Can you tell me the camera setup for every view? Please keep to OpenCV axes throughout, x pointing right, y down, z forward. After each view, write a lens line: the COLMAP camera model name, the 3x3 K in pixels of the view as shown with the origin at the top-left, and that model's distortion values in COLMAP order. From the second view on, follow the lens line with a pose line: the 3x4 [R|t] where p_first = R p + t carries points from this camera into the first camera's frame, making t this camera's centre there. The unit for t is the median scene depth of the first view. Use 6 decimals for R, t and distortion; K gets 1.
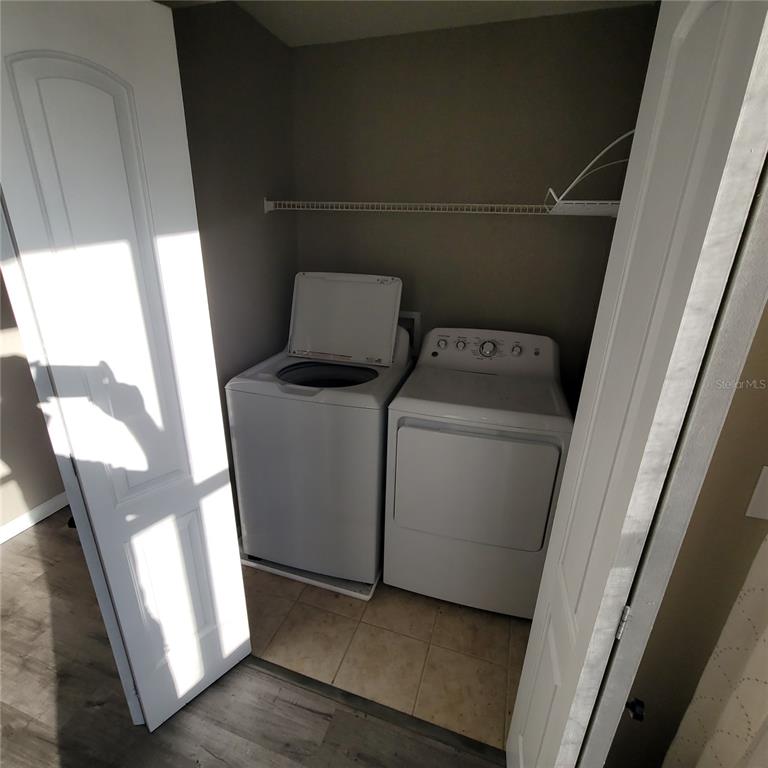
lens RADIAL K [[417.6, 0, 384.0], [0, 417.6, 384.0], [0, 0, 1]] dist [0.001124, 0.000118]
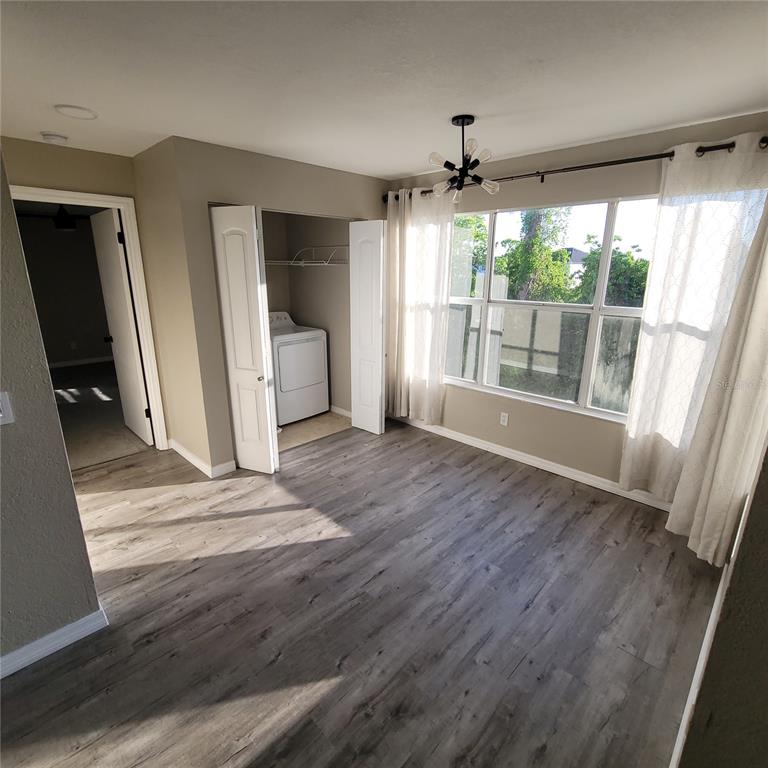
lens RADIAL K [[417.6, 0, 384.0], [0, 417.6, 384.0], [0, 0, 1]] dist [0.001124, 0.000118]
pose [[0.427244, -0.266635, 0.863926, -2.139165], [0.322484, 0.937620, 0.129898, 0.214093], [-0.844670, 0.223104, 0.486578, -0.782673]]
